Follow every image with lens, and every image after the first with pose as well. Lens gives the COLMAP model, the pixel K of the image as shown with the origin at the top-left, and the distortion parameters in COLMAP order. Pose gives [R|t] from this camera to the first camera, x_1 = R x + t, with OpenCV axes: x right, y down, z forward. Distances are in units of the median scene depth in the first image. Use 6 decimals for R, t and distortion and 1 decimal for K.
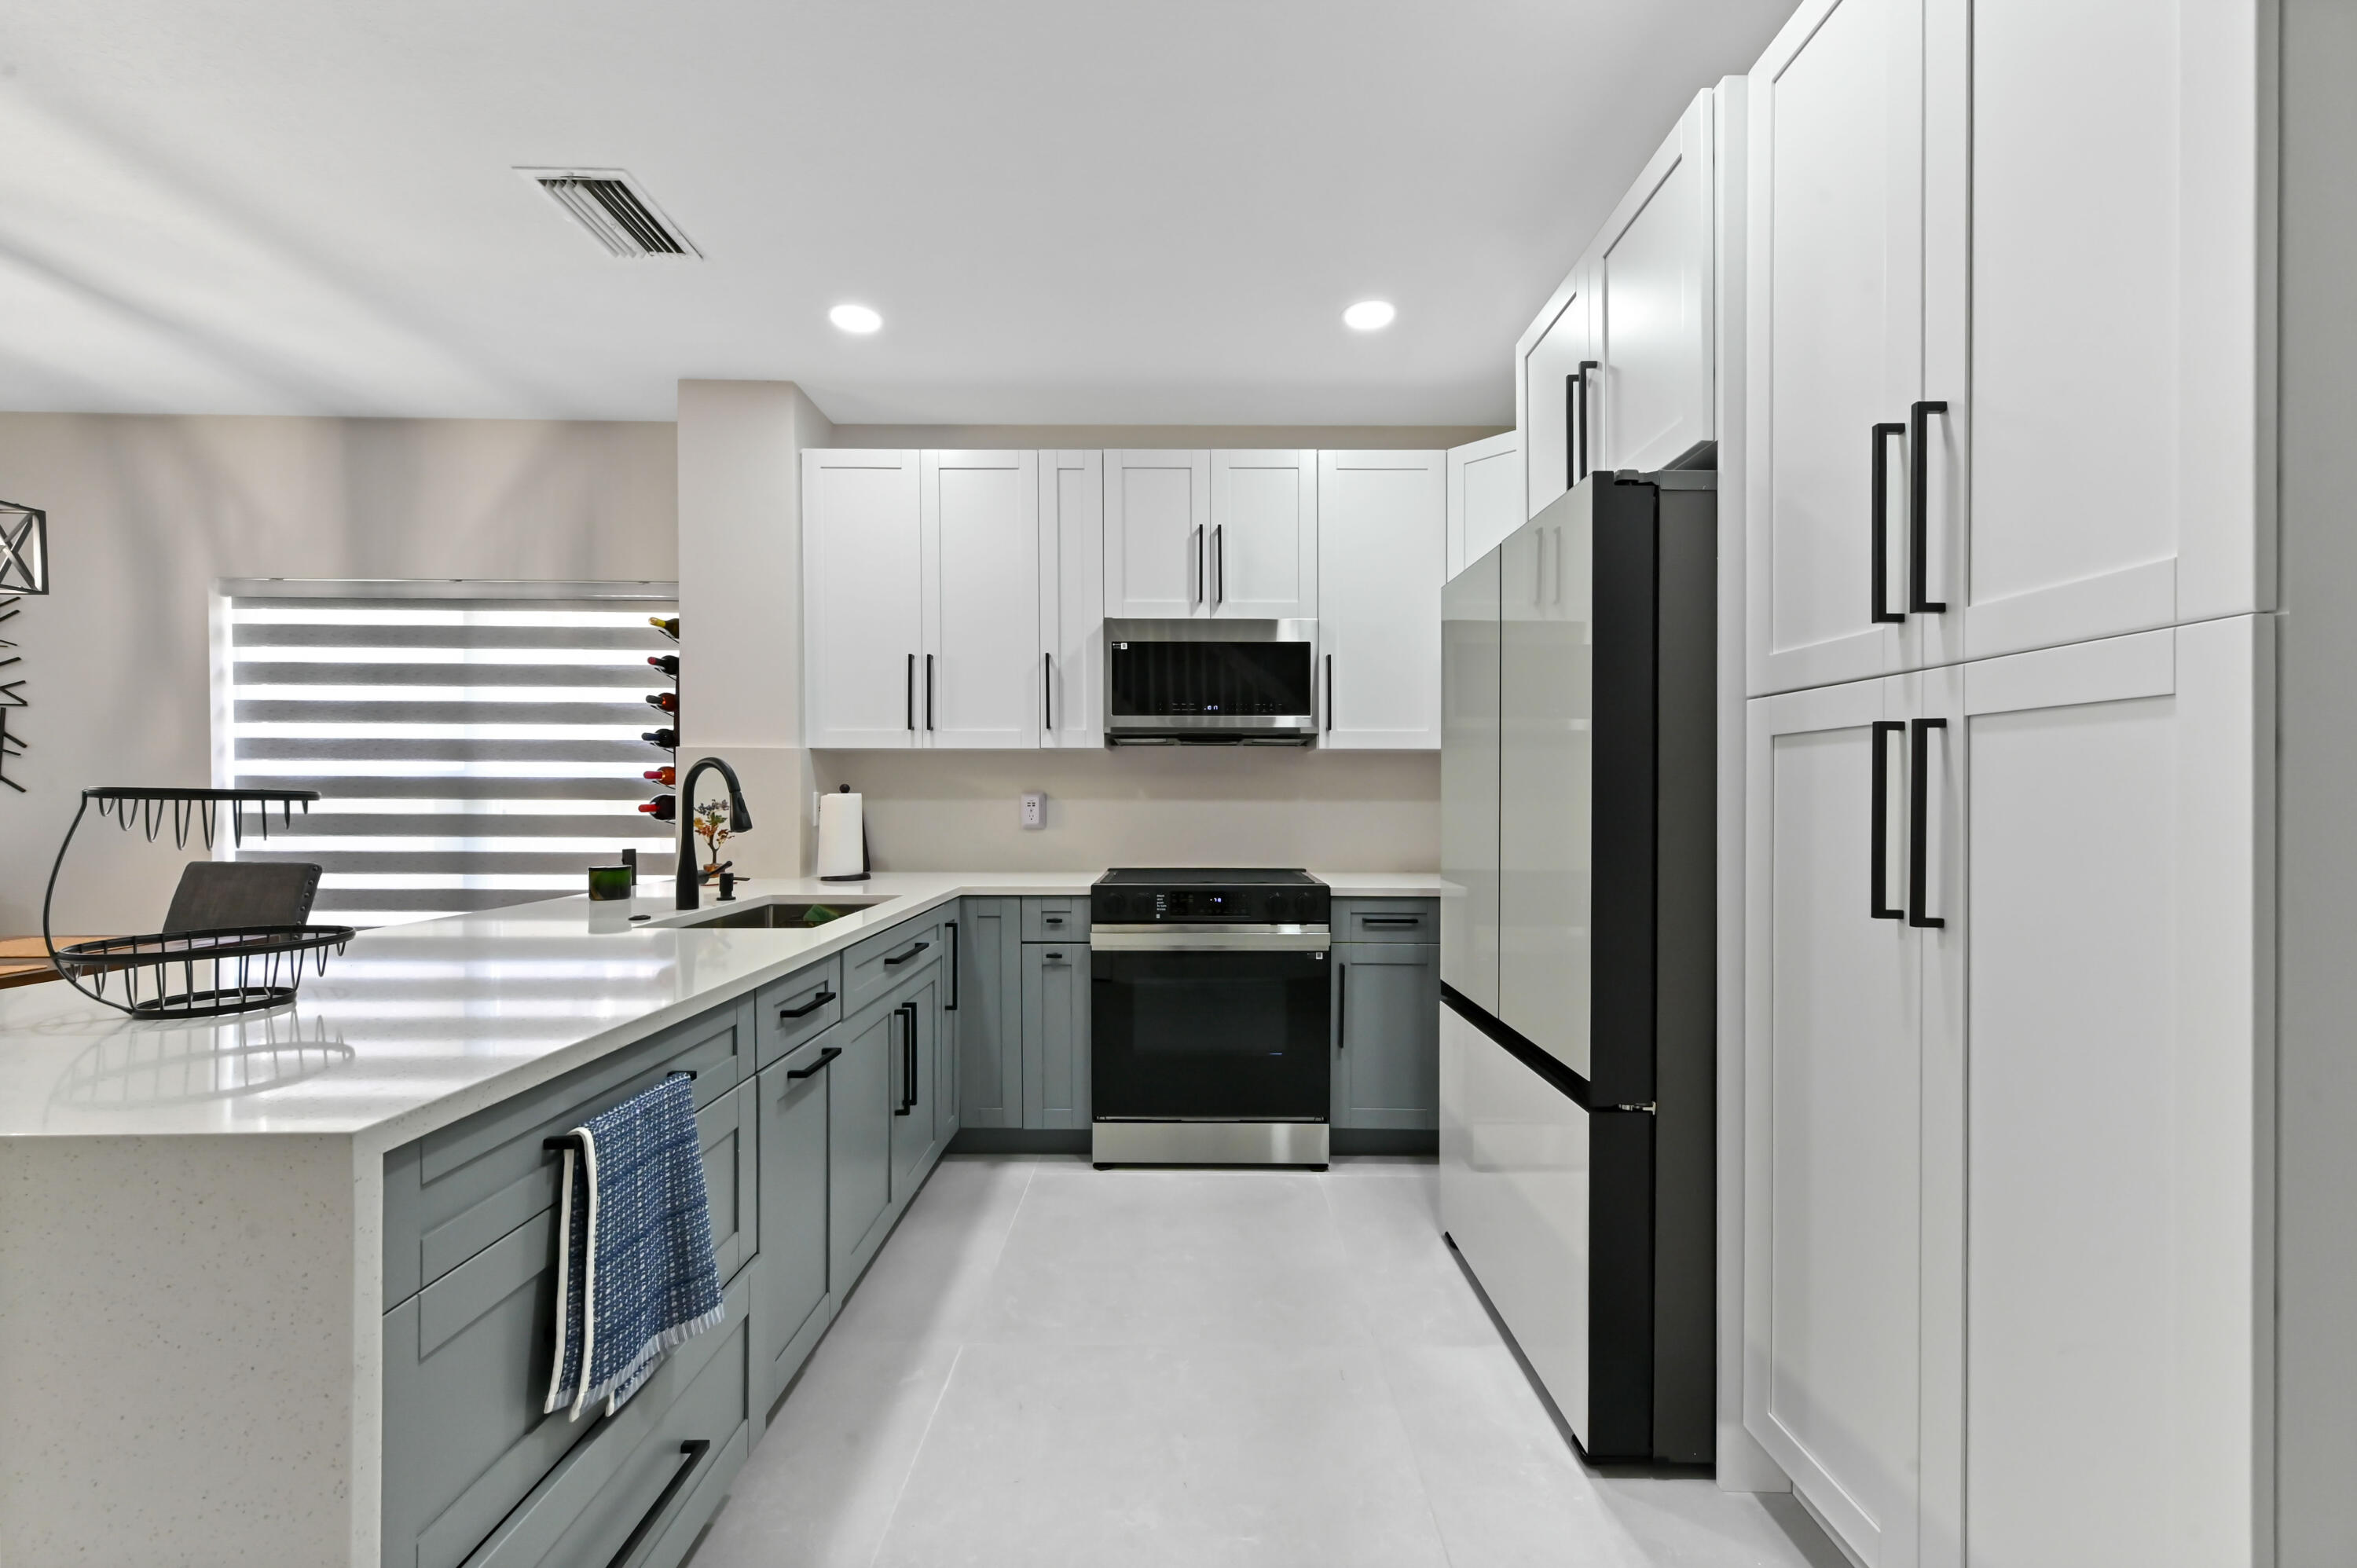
lens RADIAL K [[933.5, 0, 1179.9], [0, 933.5, 803.5], [0, 0, 1]] dist [0.017157, -0.000421]
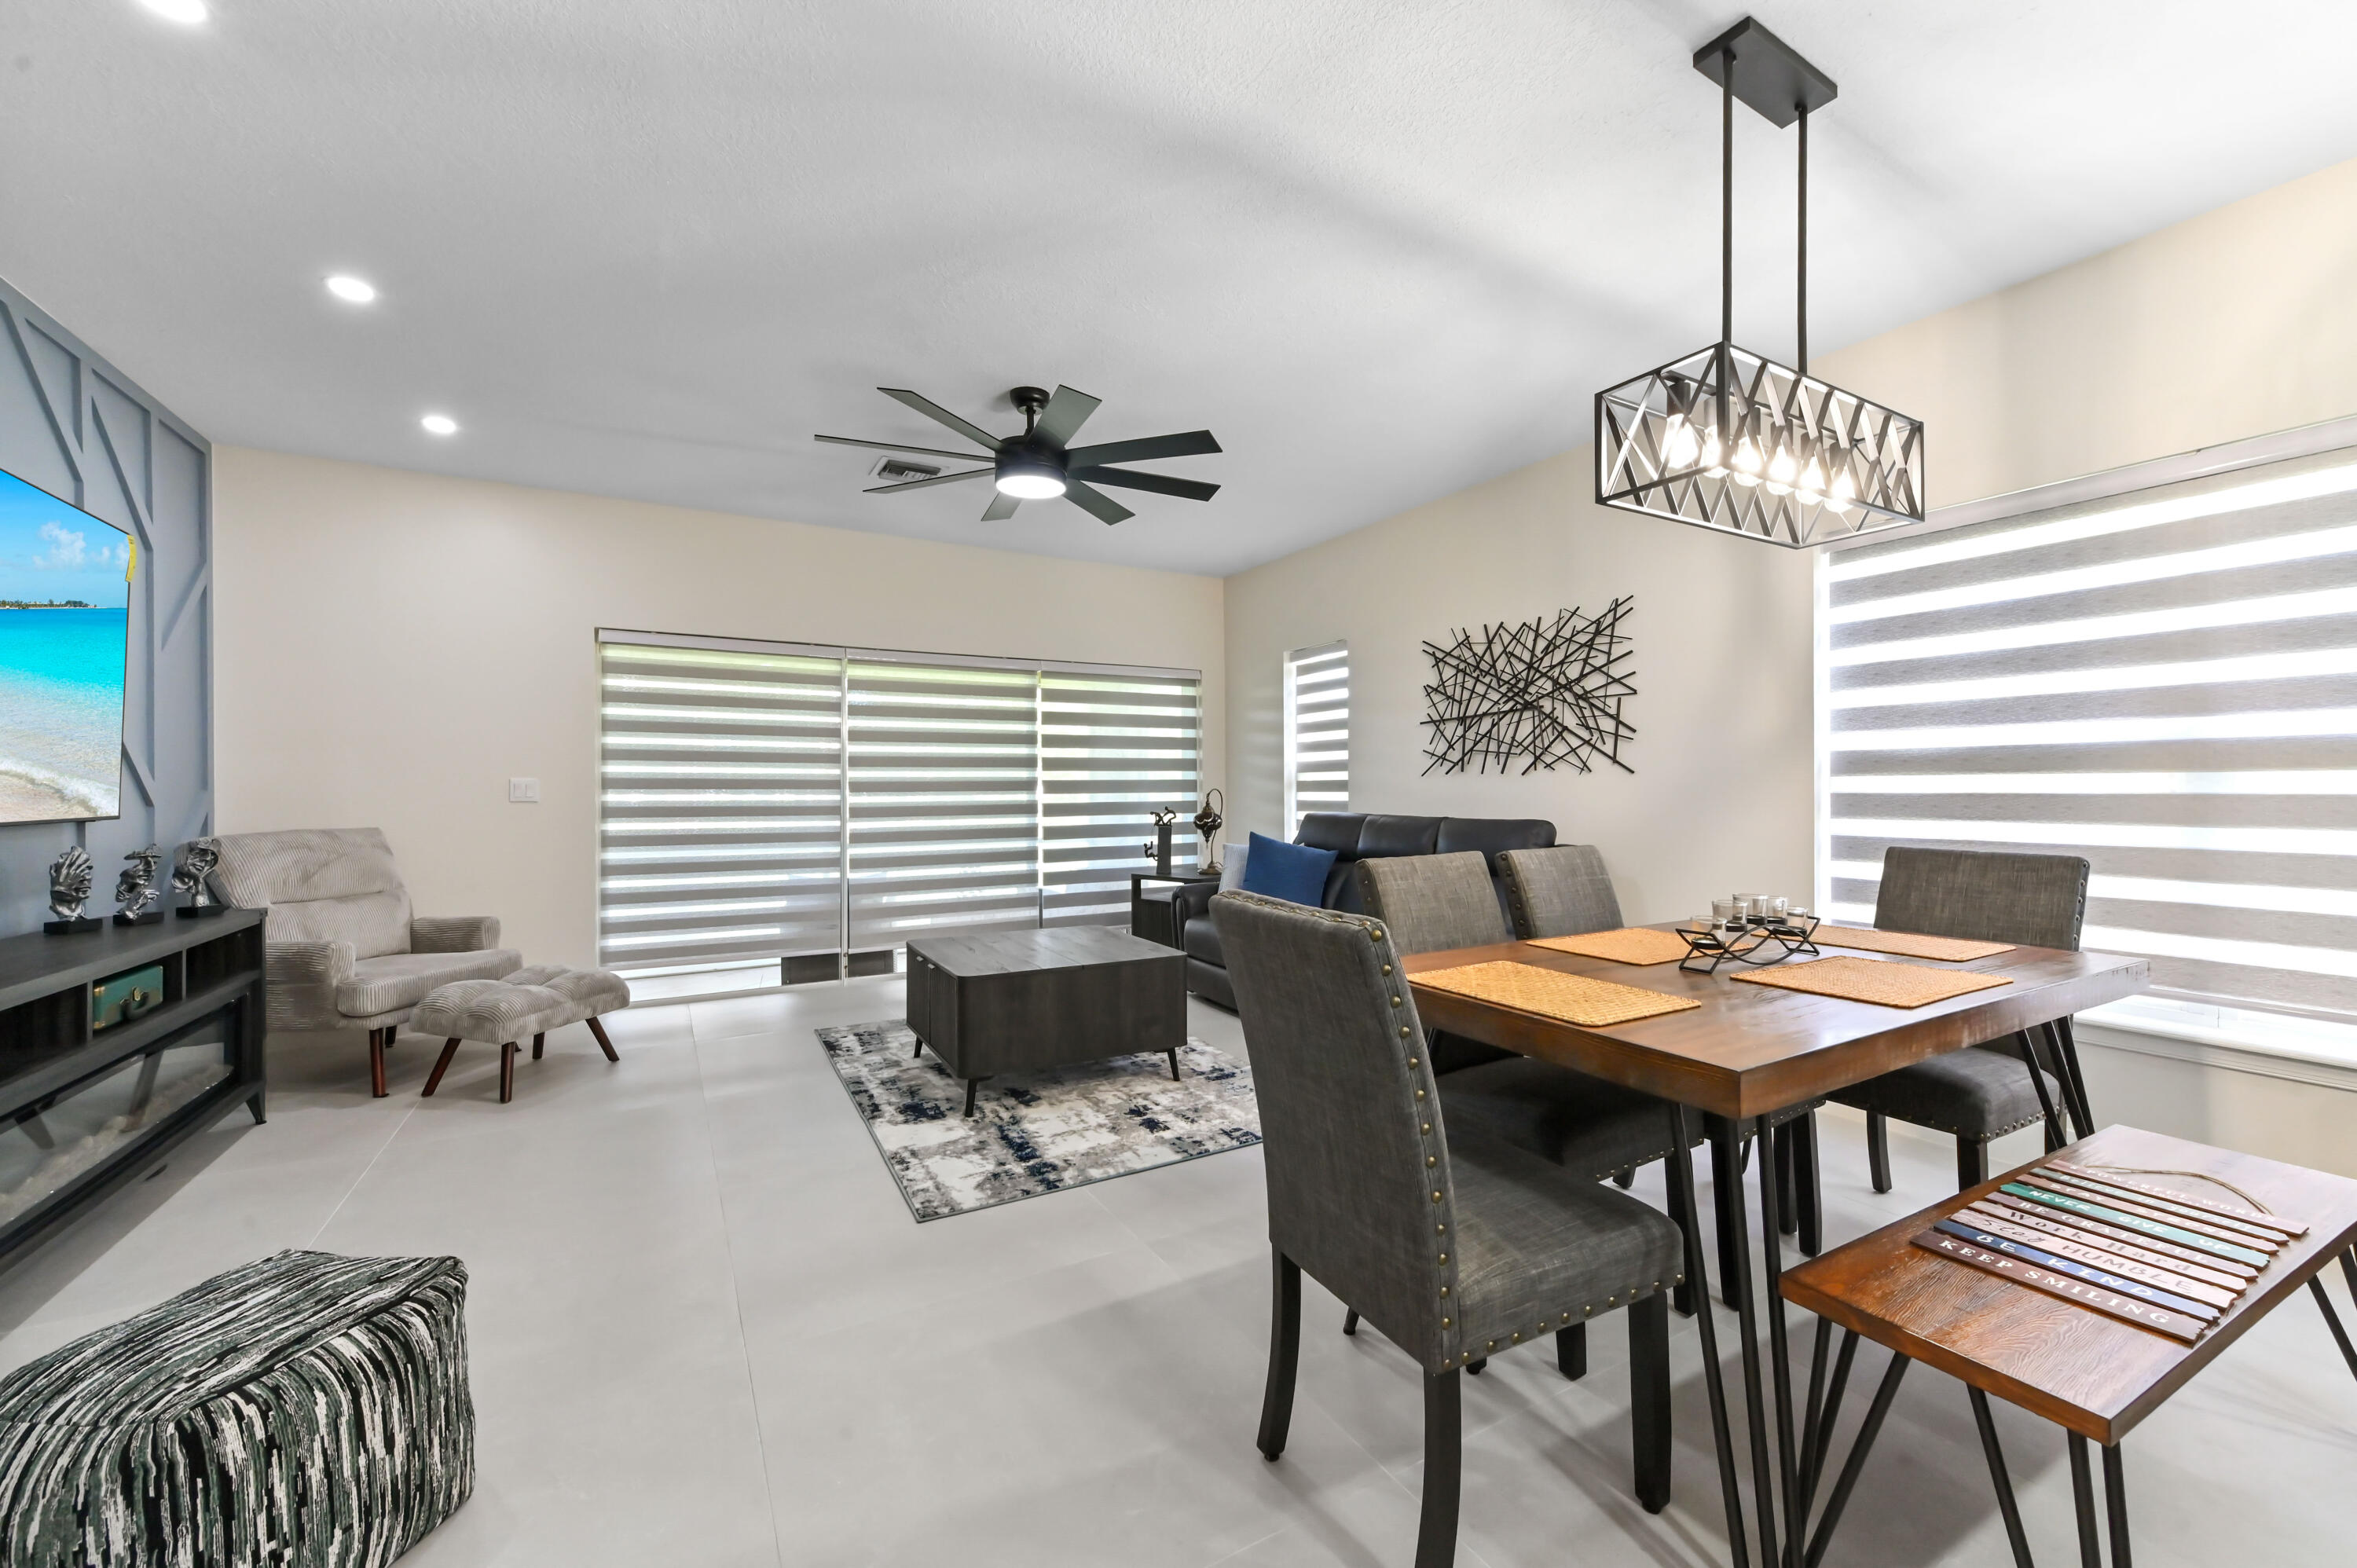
lens RADIAL K [[933.5, 0, 1185.8], [0, 933.5, 789.2], [0, 0, 1]] dist [0.017157, -0.000421]
pose [[0.502005, -0.006080, -0.864844, -0.611870], [-0.001203, 0.999969, -0.007729, 0.016072], [0.864864, 0.004921, 0.501982, 0.029006]]
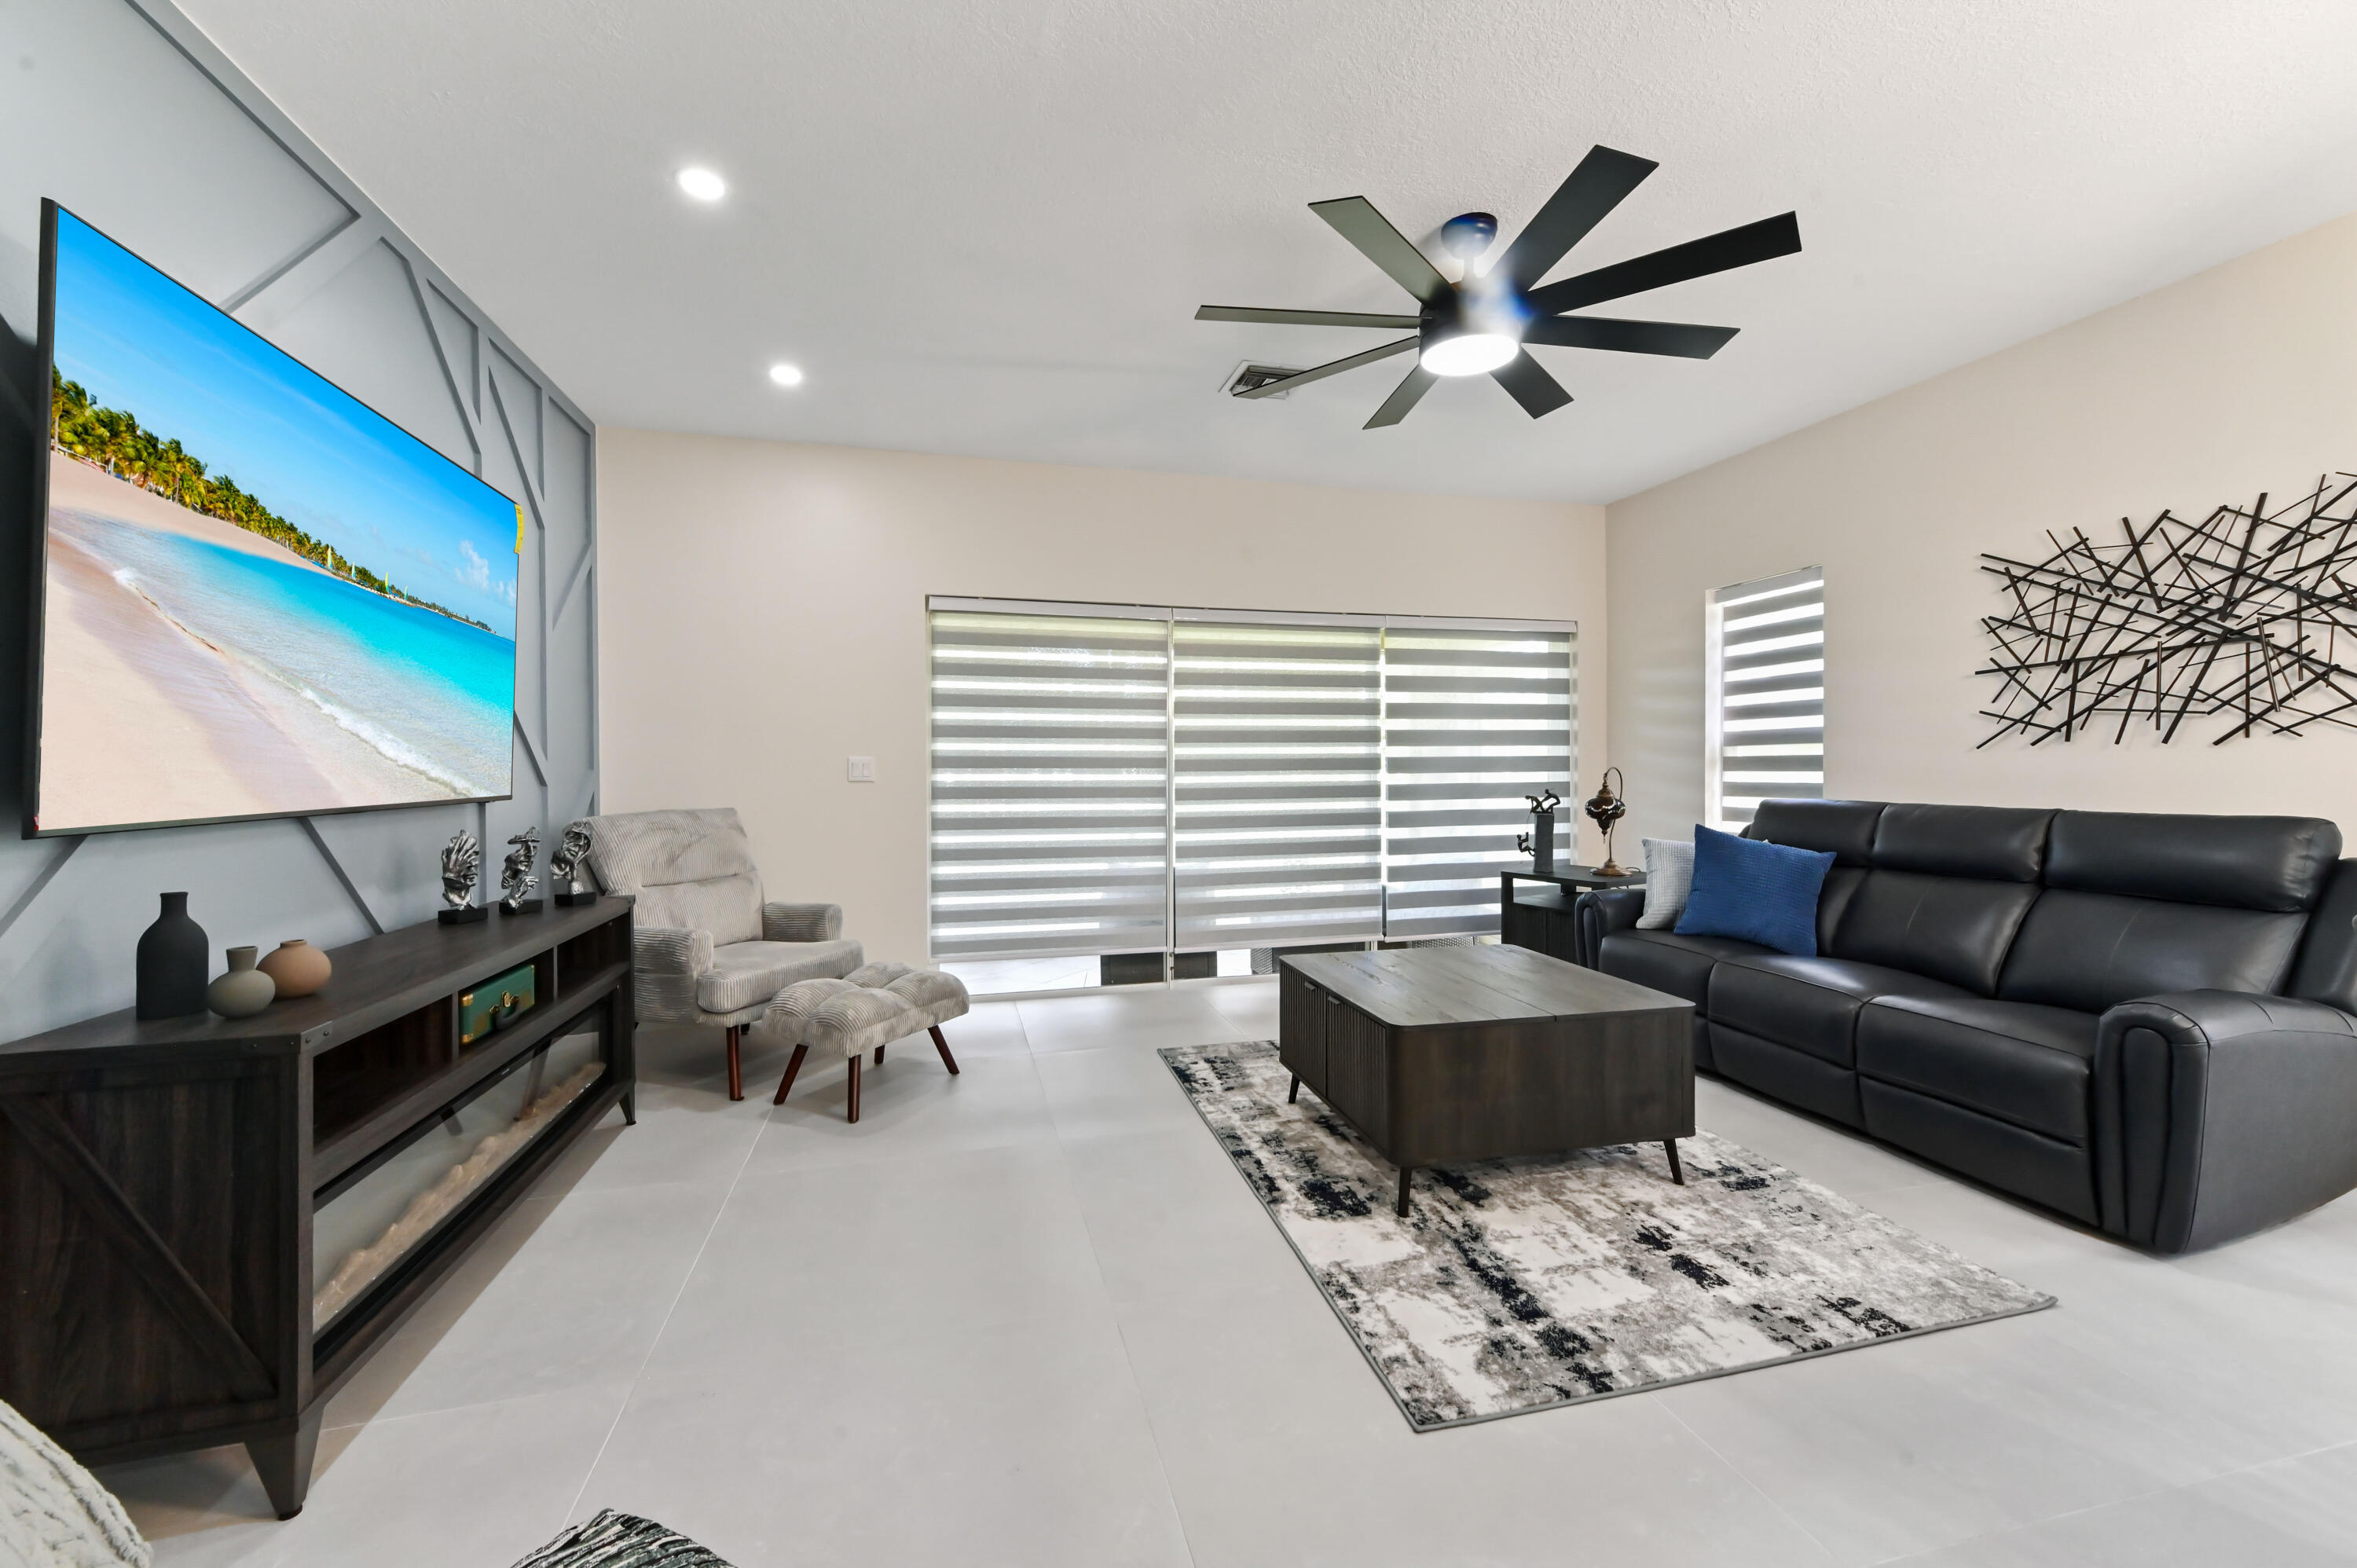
lens RADIAL K [[933.5, 0, 1179.1], [0, 933.5, 776.2], [0, 0, 1]] dist [0.017157, -0.000421]
pose [[0.256453, 0.002425, -0.966554, -0.930016], [-0.002269, 0.999996, 0.001907, 0.013861], [0.966554, 0.001704, 0.256457, -0.024610]]
